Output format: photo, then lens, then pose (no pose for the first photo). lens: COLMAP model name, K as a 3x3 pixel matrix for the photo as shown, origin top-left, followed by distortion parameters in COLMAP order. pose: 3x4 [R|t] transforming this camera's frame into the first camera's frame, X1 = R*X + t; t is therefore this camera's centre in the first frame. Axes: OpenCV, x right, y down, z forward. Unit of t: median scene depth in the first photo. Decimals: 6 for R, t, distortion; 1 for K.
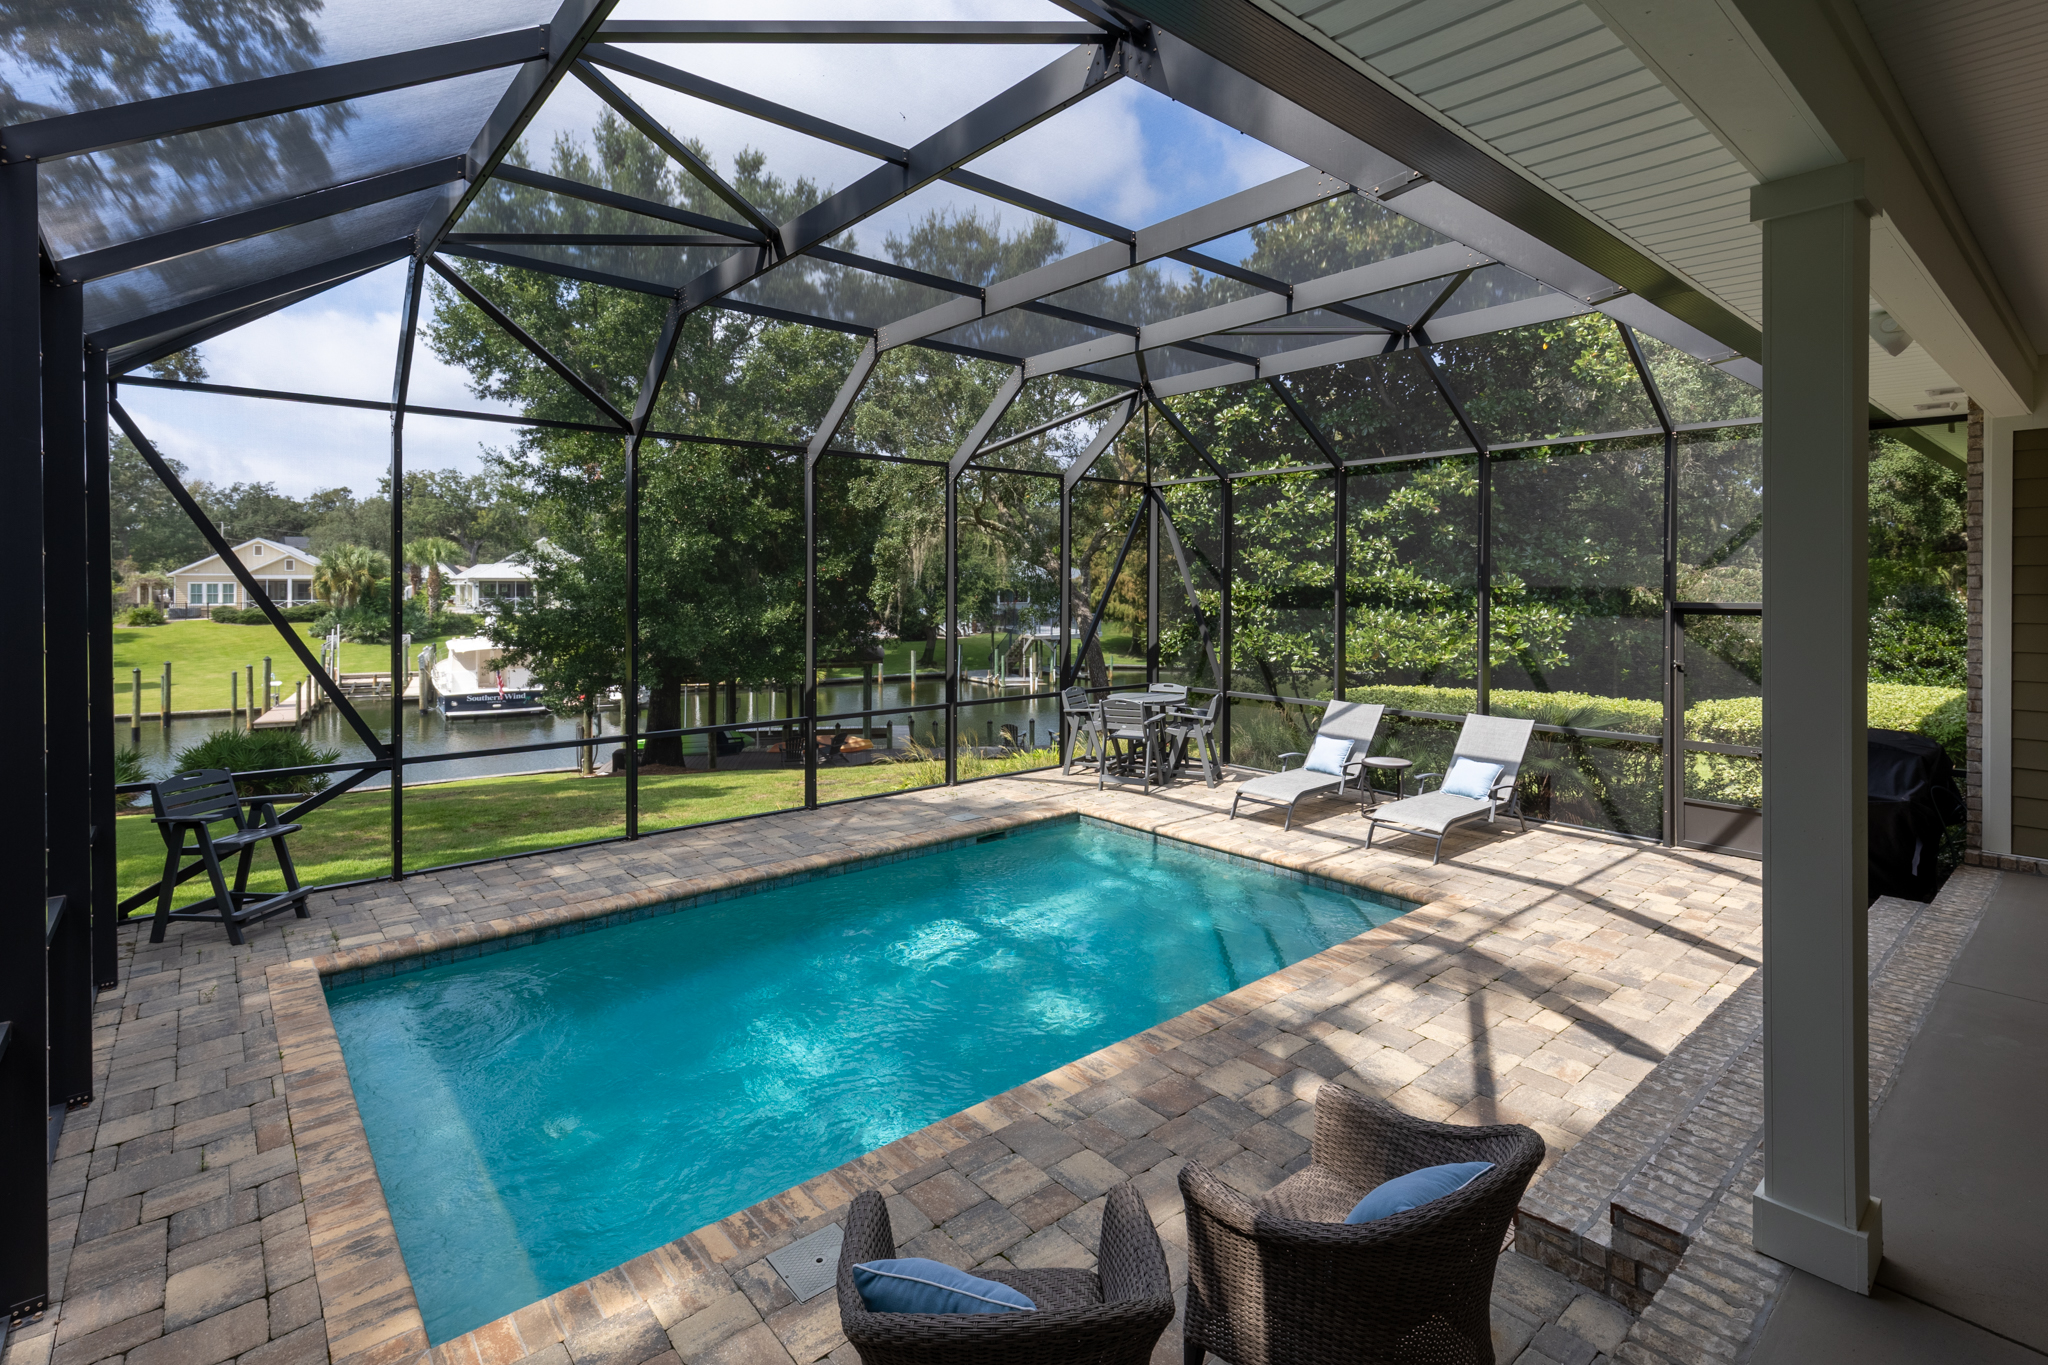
lens RADIAL K [[958.6, 0, 1031.1], [0, 958.6, 585.4], [0, 0, 1]] dist [0.006679, -0.000471]
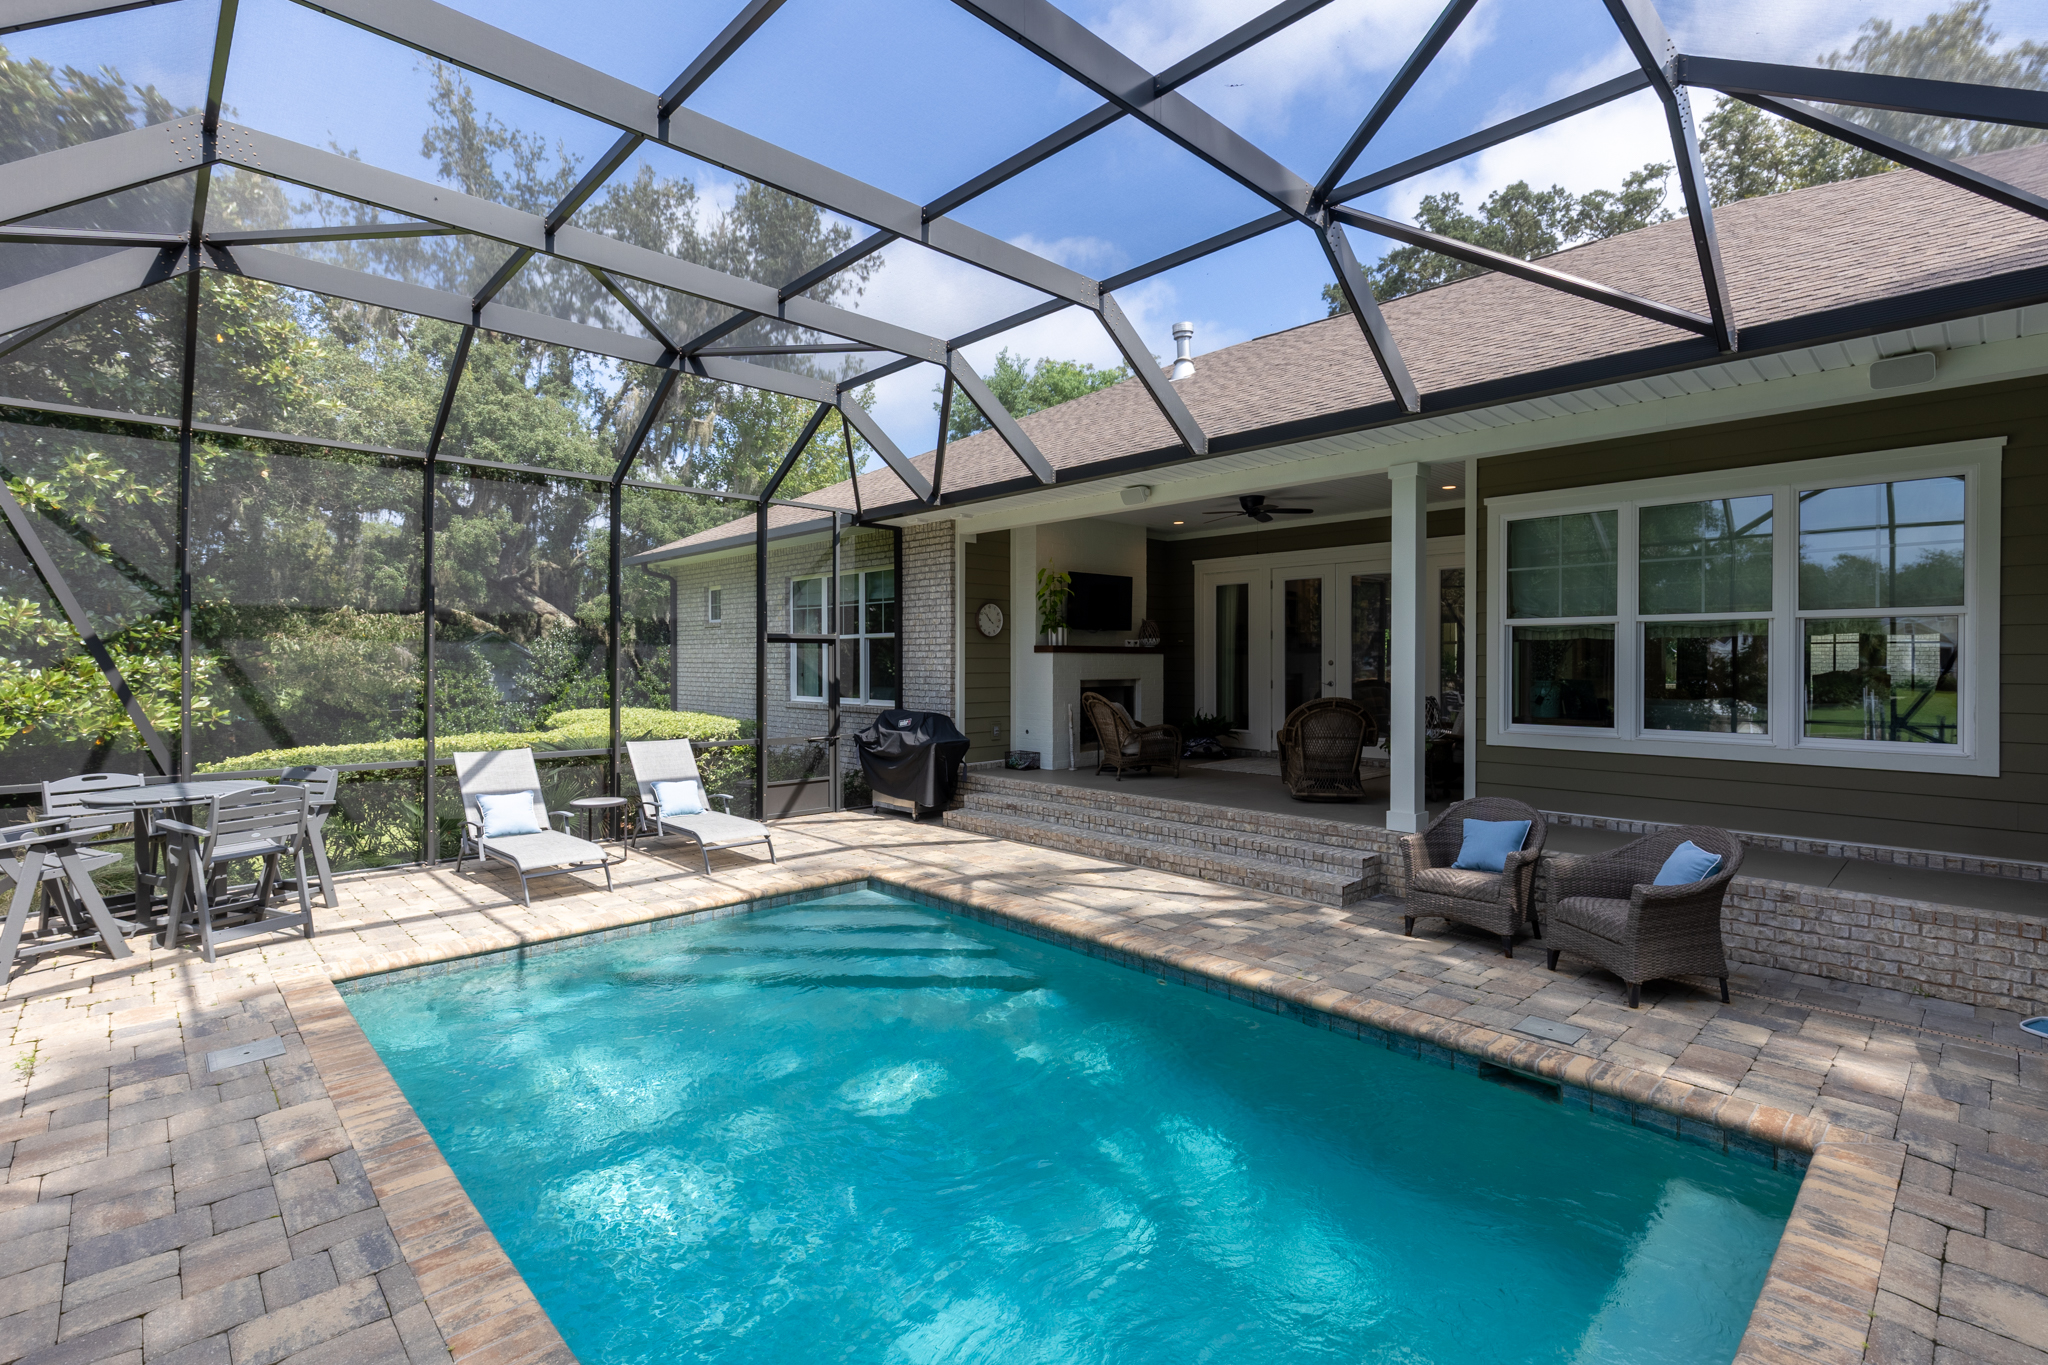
lens RADIAL K [[927.2, 0, 1024.0], [0, 927.2, 682.5], [0, 0, 1]] dist [0.011524, 0.000675]
pose [[-0.045092, -0.026883, 0.998621, -1.017690], [-0.000612, 0.999638, 0.026883, 0.083949], [-0.998983, 0.000601, -0.045092, 1.192015]]
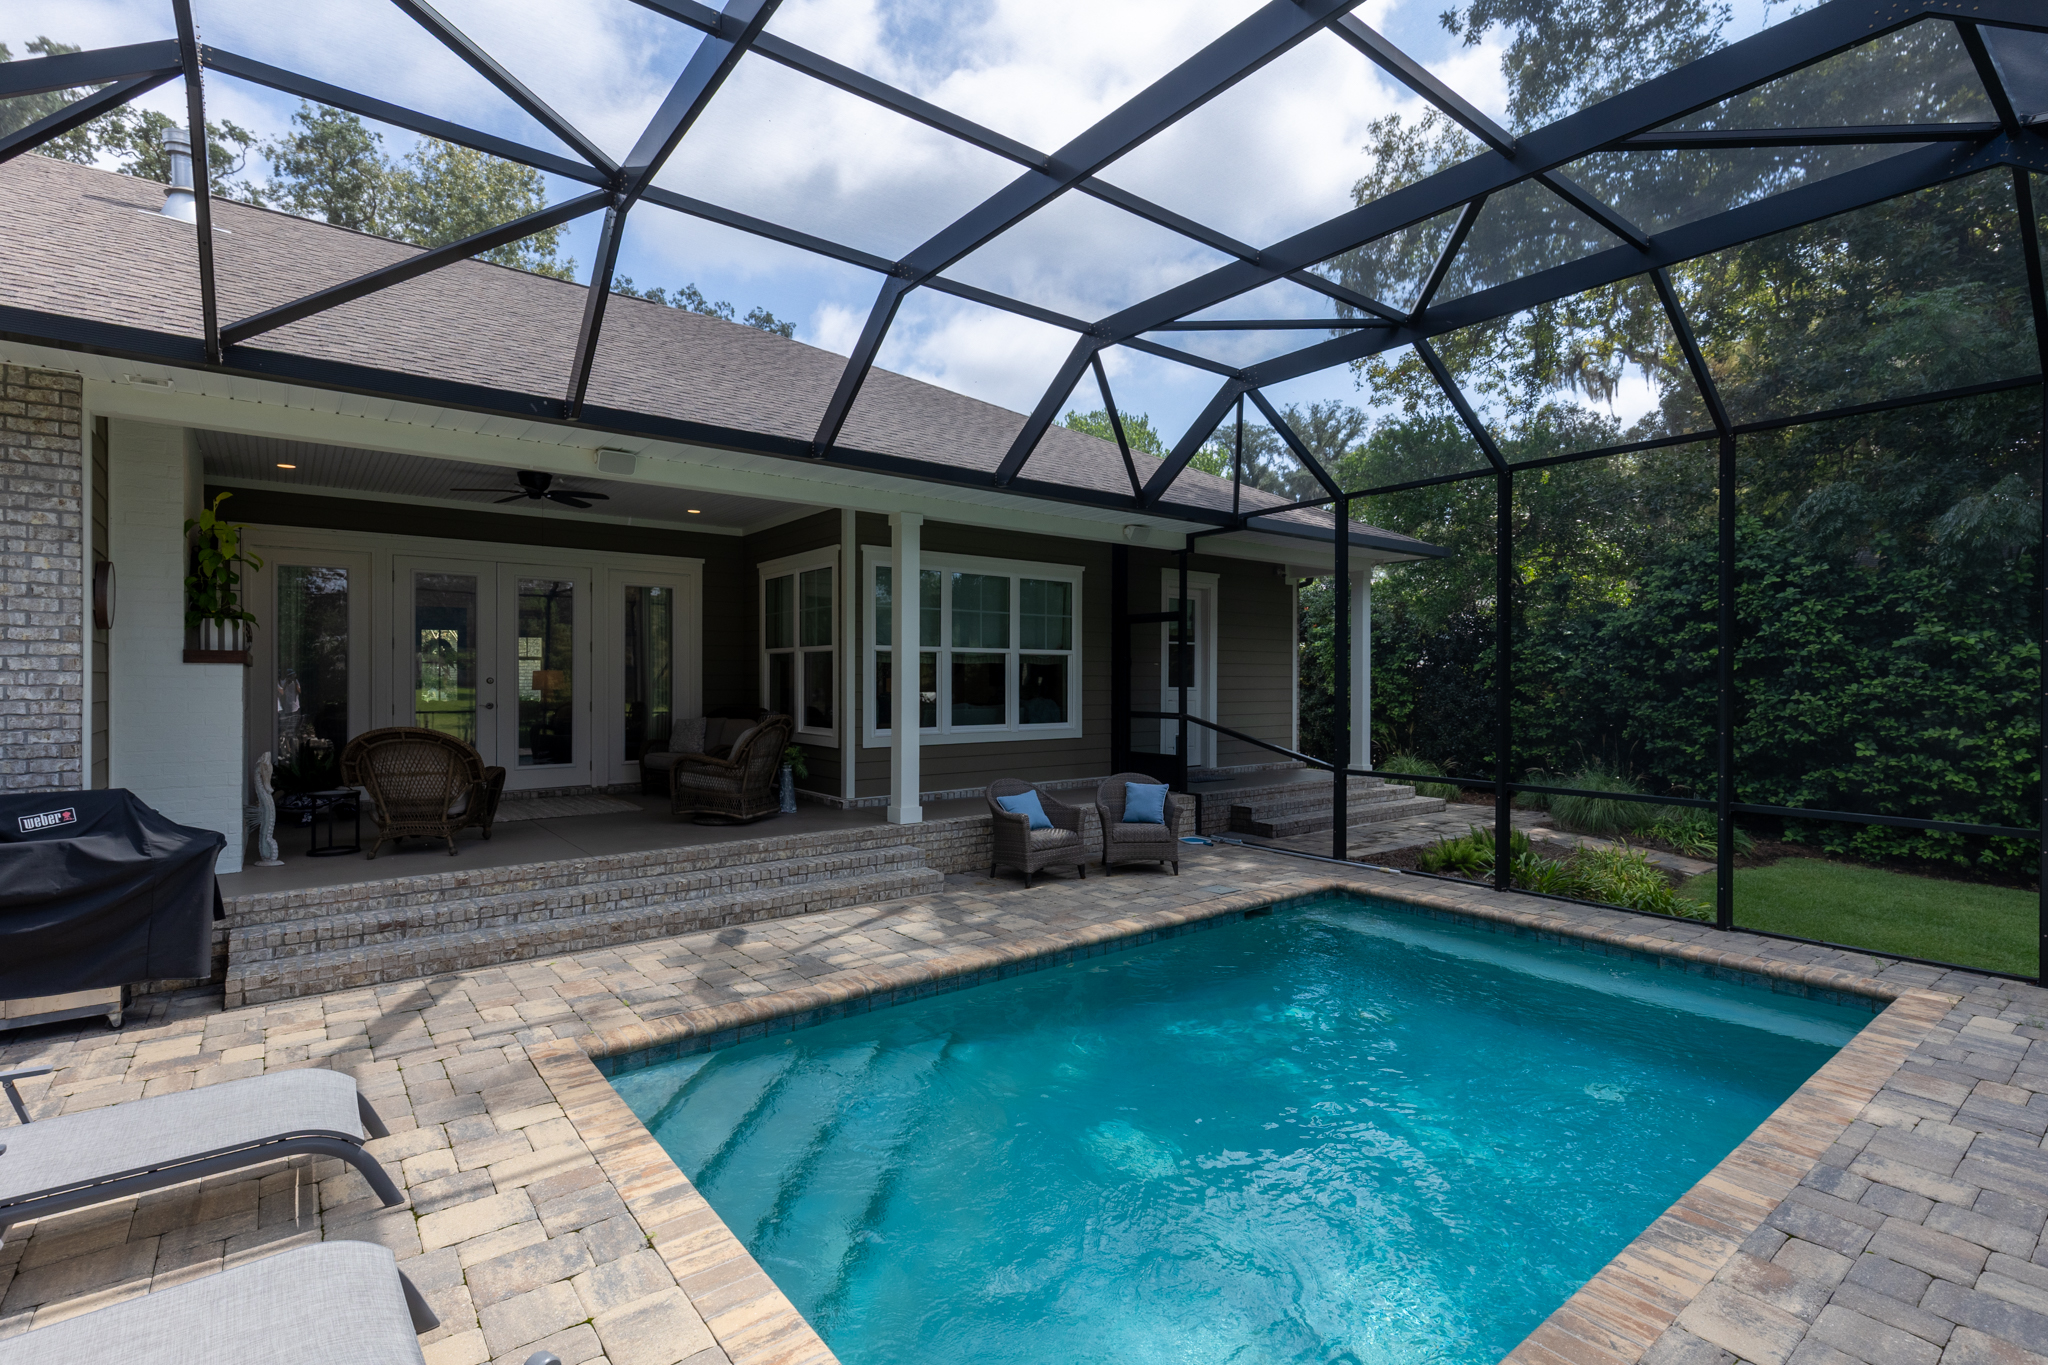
lens RADIAL K [[957.6, 0, 1024.0], [0, 957.6, 682.5], [0, 0, 1]] dist [0.009575, -0.000353]
pose [[-0.998591, -0.004584, 0.052871, 0.107137], [-0.004501, 0.999988, 0.001701, 0.093363], [-0.052878, 0.001461, -0.998600, 2.287230]]
